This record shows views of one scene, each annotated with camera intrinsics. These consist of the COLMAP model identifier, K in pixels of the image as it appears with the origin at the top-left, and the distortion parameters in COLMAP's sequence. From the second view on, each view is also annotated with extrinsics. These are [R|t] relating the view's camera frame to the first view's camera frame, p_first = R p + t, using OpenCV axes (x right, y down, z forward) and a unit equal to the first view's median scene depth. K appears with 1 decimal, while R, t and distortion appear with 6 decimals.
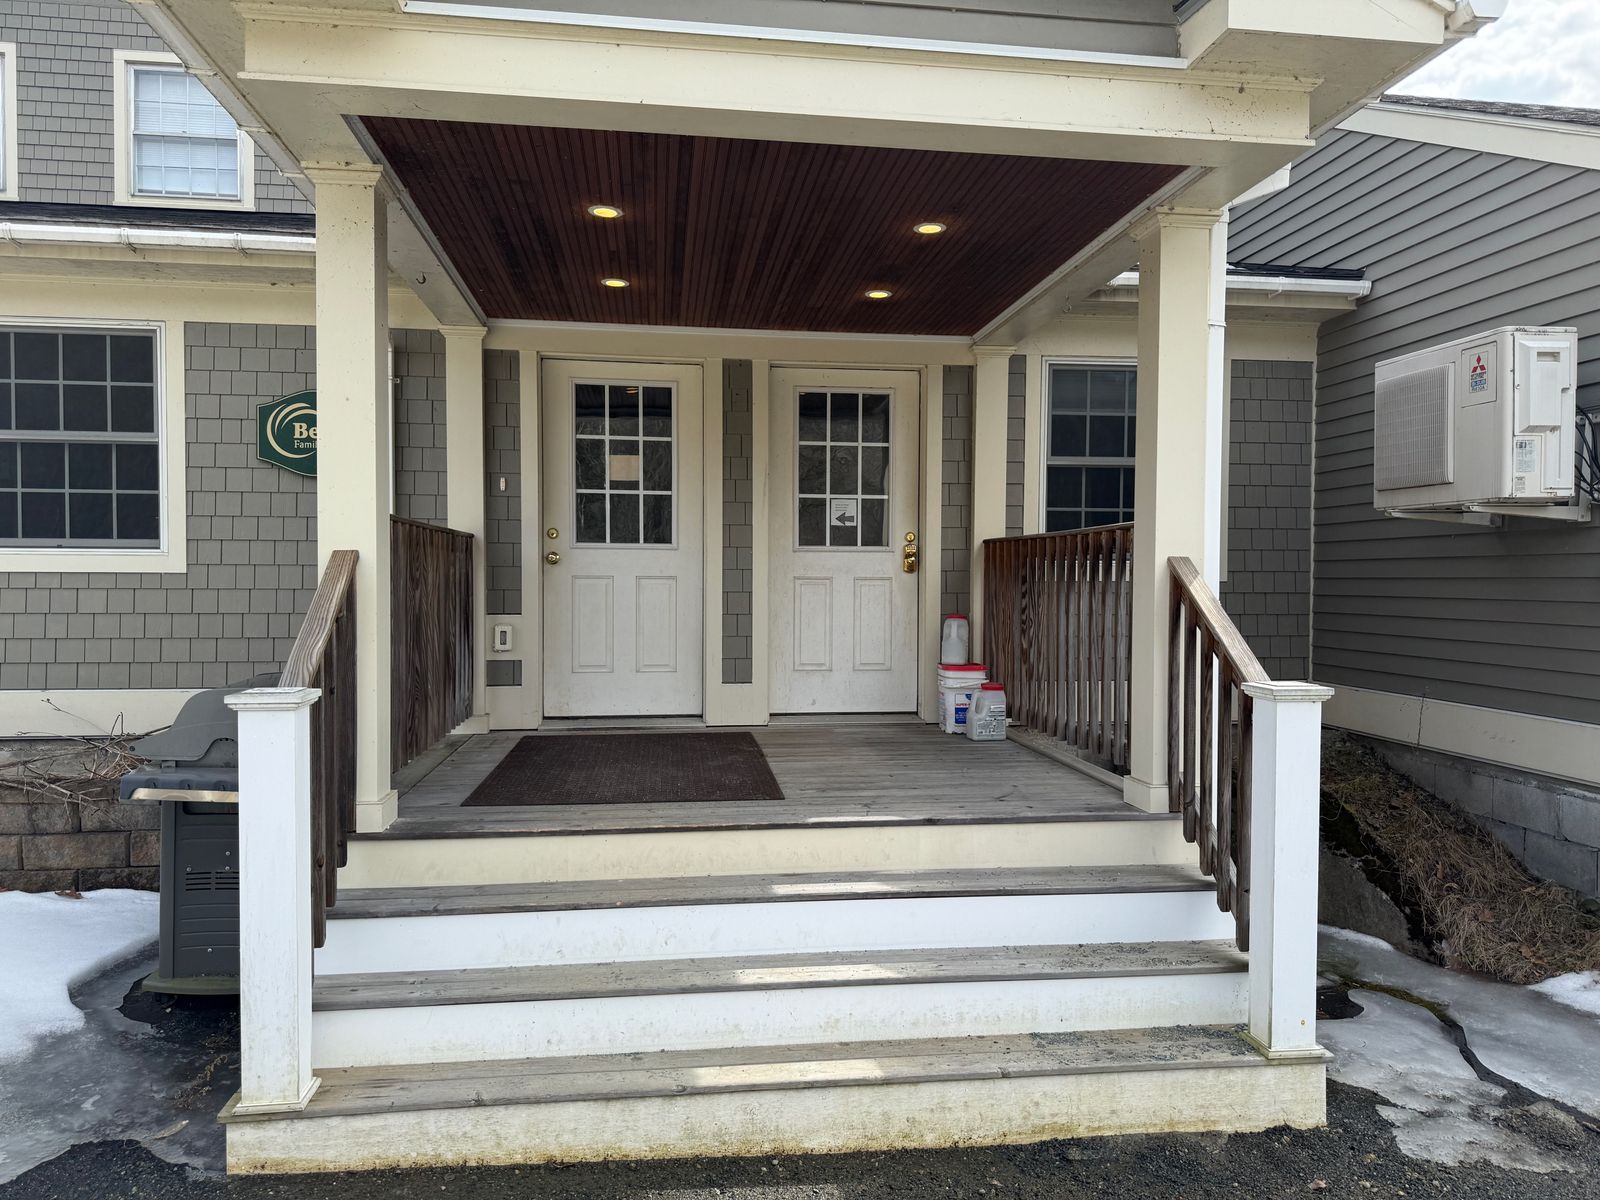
lens RADIAL K [[1142.1, 0, 801.2], [0, 1142.1, 599.6], [0, 0, 1]] dist [0.035695, -0.008075]
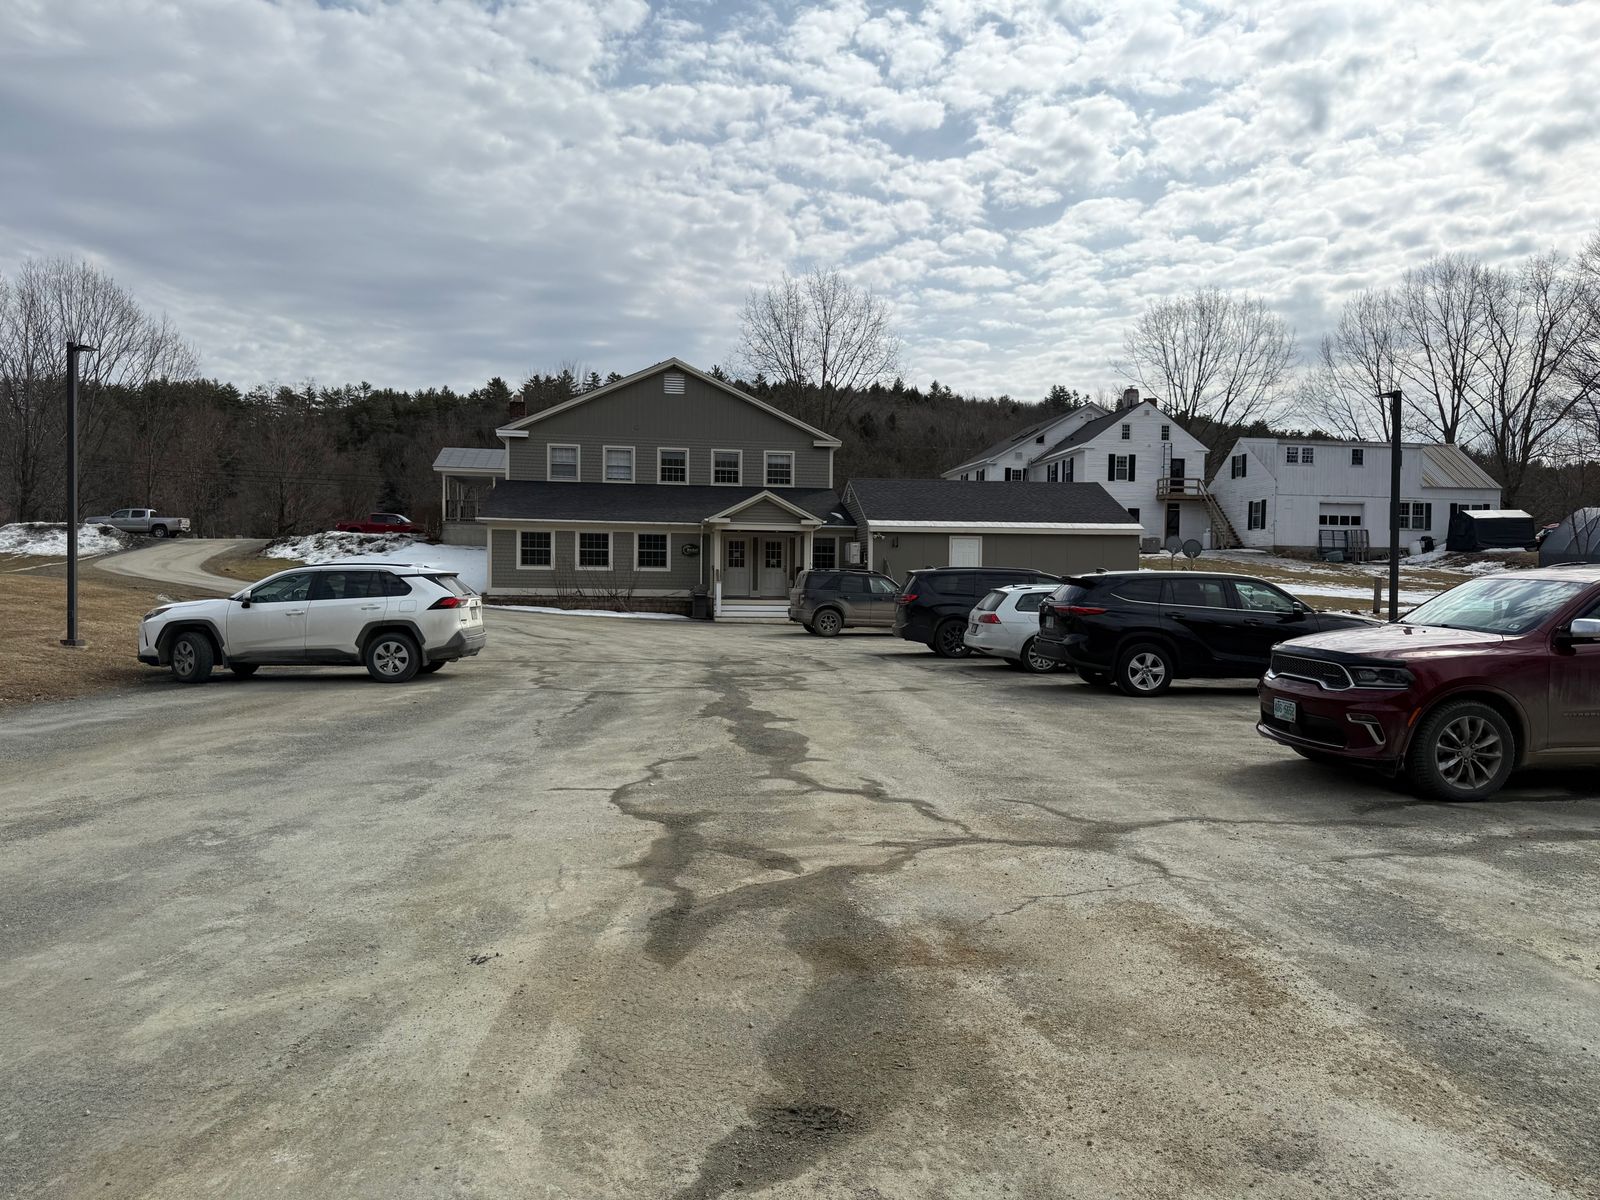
lens RADIAL K [[1142.1, 0, 798.4], [0, 1142.1, 598.7], [0, 0, 1]] dist [0.035695, -0.008075]
pose [[0.999877, 0.005589, 0.014640, 0.083903], [-0.005461, 0.999947, -0.008769, 0.167924], [-0.014688, 0.008688, 0.999854, -5.017319]]
